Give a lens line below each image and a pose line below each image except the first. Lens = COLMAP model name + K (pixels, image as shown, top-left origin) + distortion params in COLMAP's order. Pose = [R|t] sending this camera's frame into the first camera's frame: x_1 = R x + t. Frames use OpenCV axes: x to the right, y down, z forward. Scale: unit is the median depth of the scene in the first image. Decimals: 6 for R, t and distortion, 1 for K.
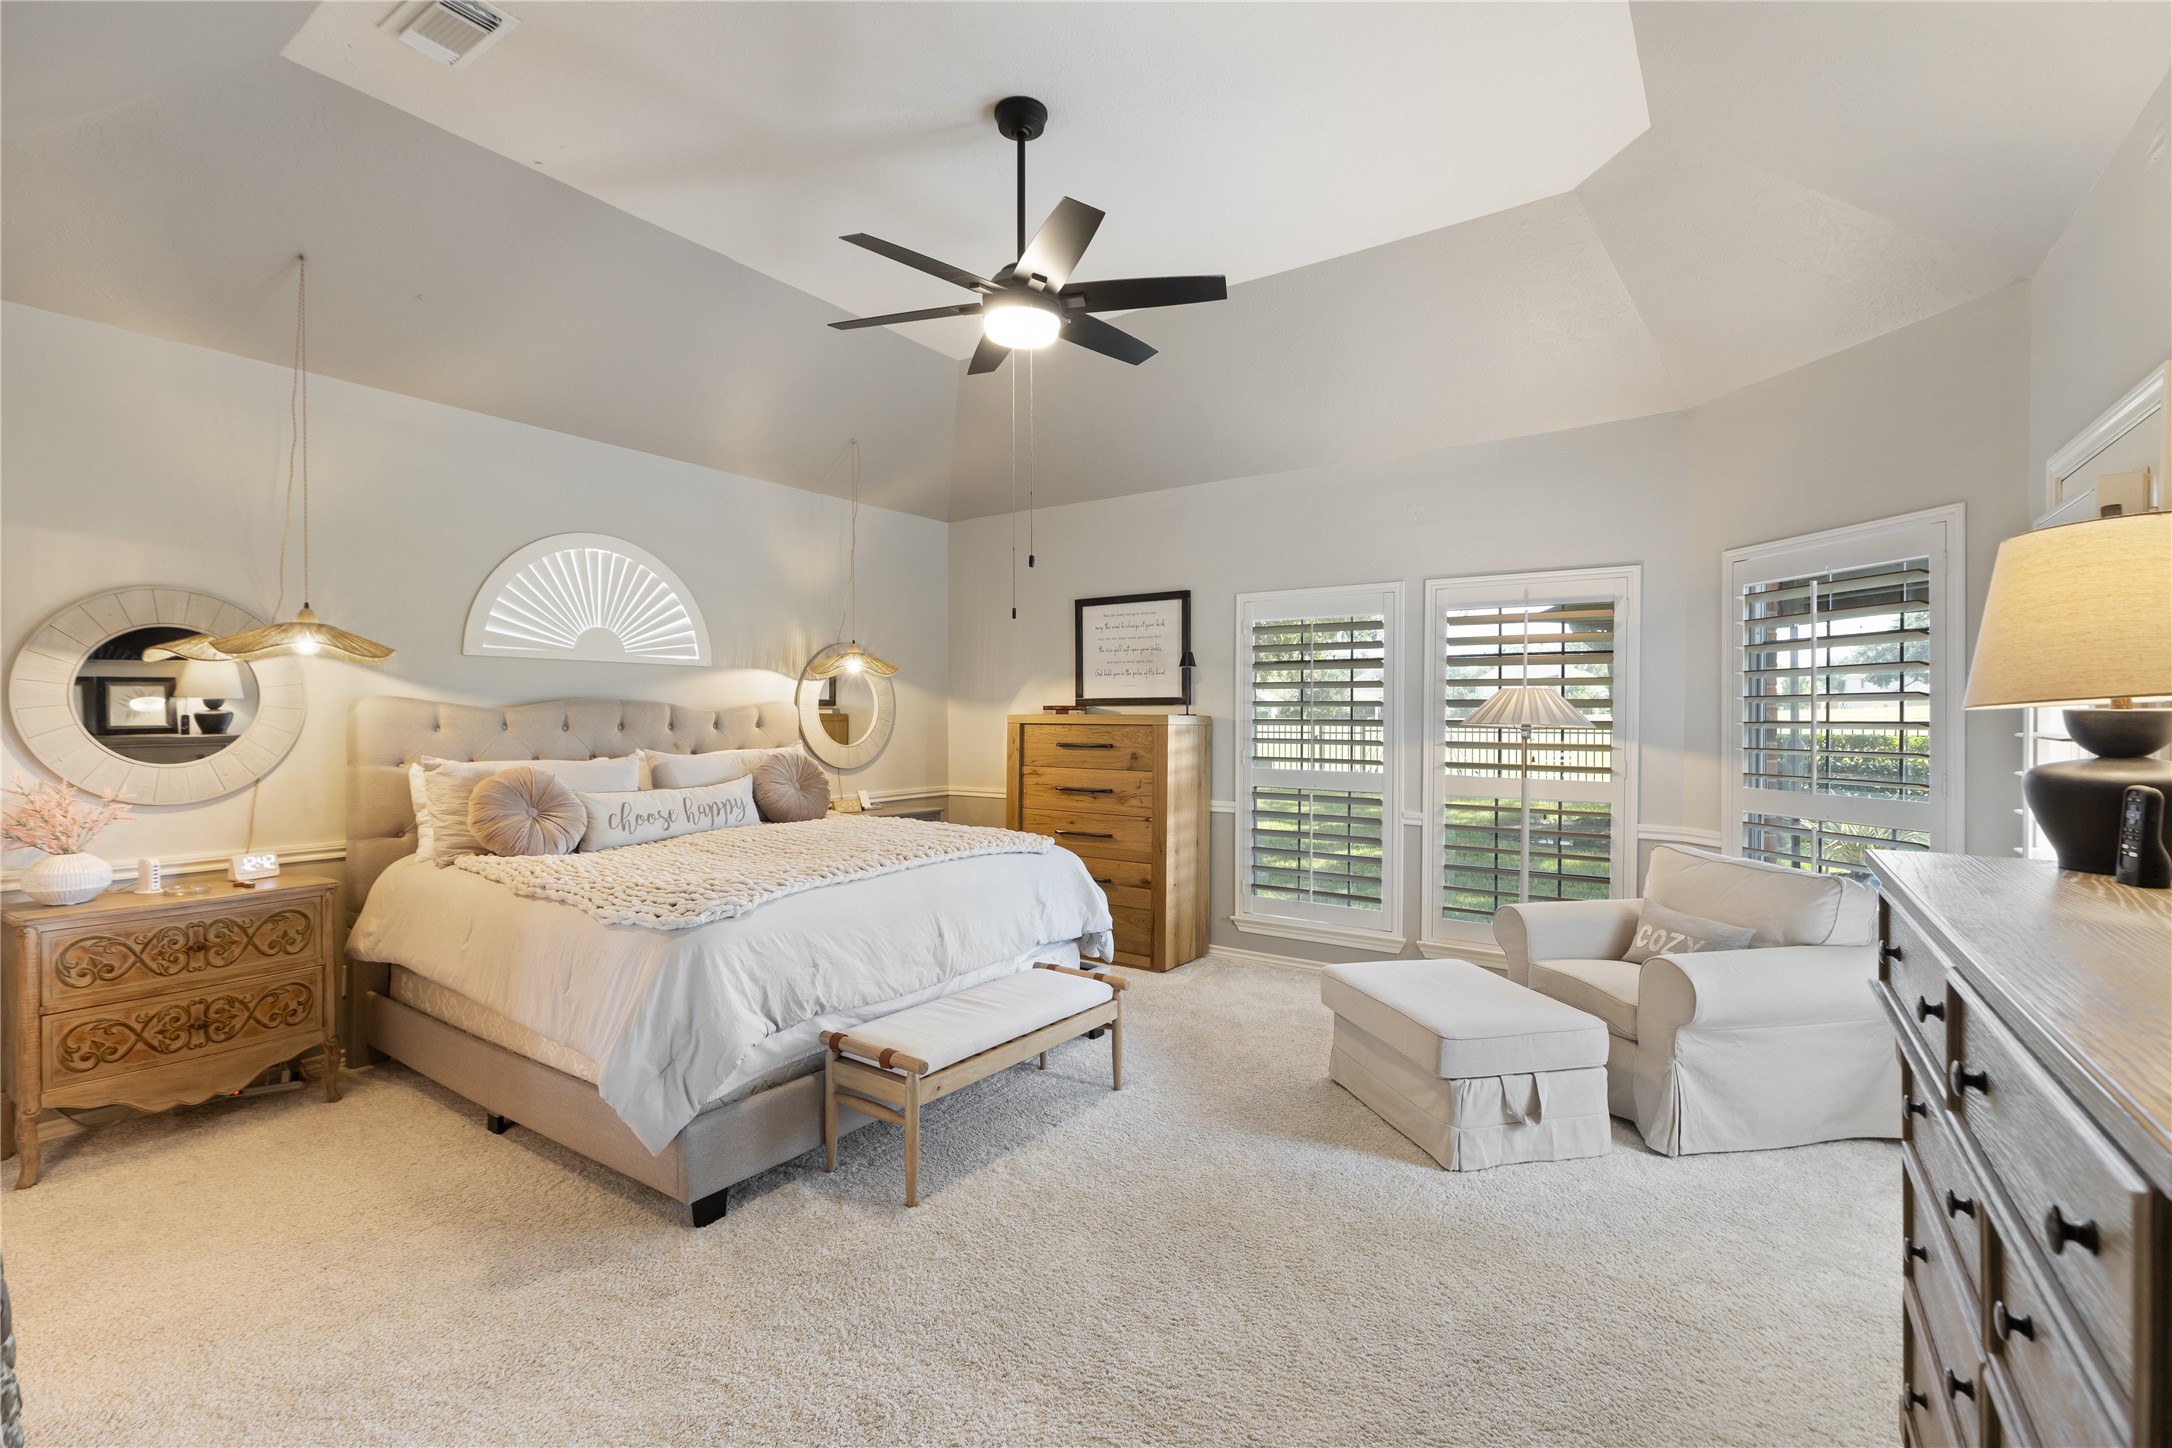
lens RADIAL K [[973.7, 0, 1080.0], [0, 973.7, 717.4], [0, 0, 1]] dist [0.006527, -0.000689]
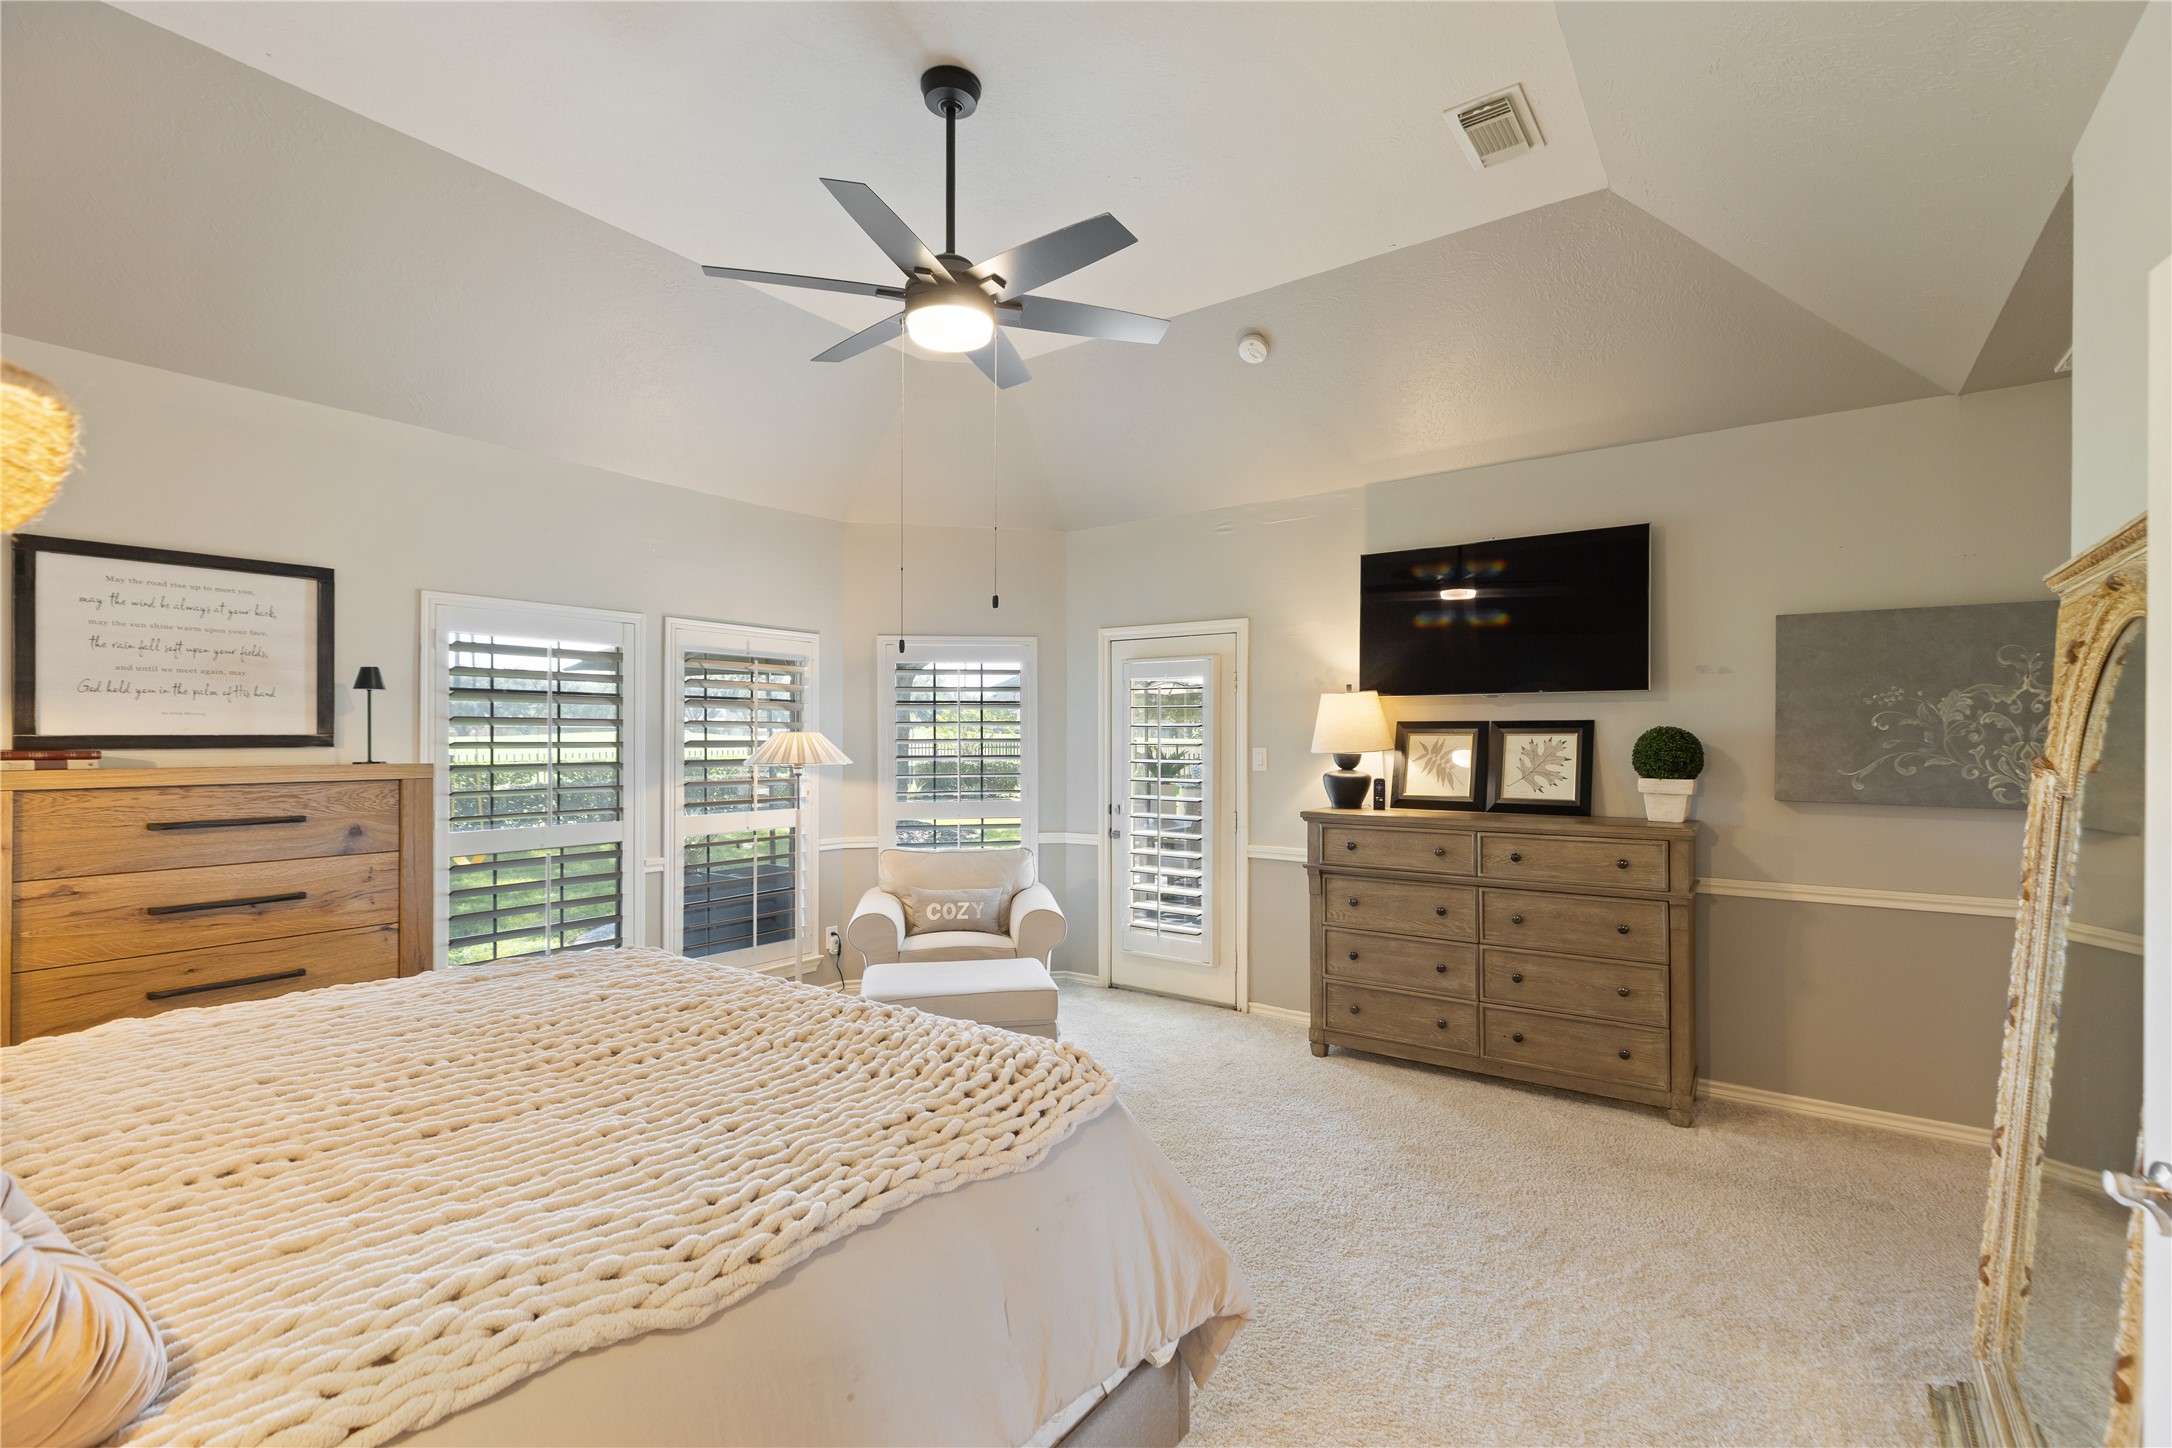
lens RADIAL K [[973.7, 0, 1085.7], [0, 973.7, 732.3], [0, 0, 1]] dist [0.006527, -0.000689]
pose [[0.017636, 0.007006, 0.999820, -0.525344], [0.010045, 0.999924, -0.007184, -0.012942], [-0.999794, 0.010170, 0.017564, 0.491328]]
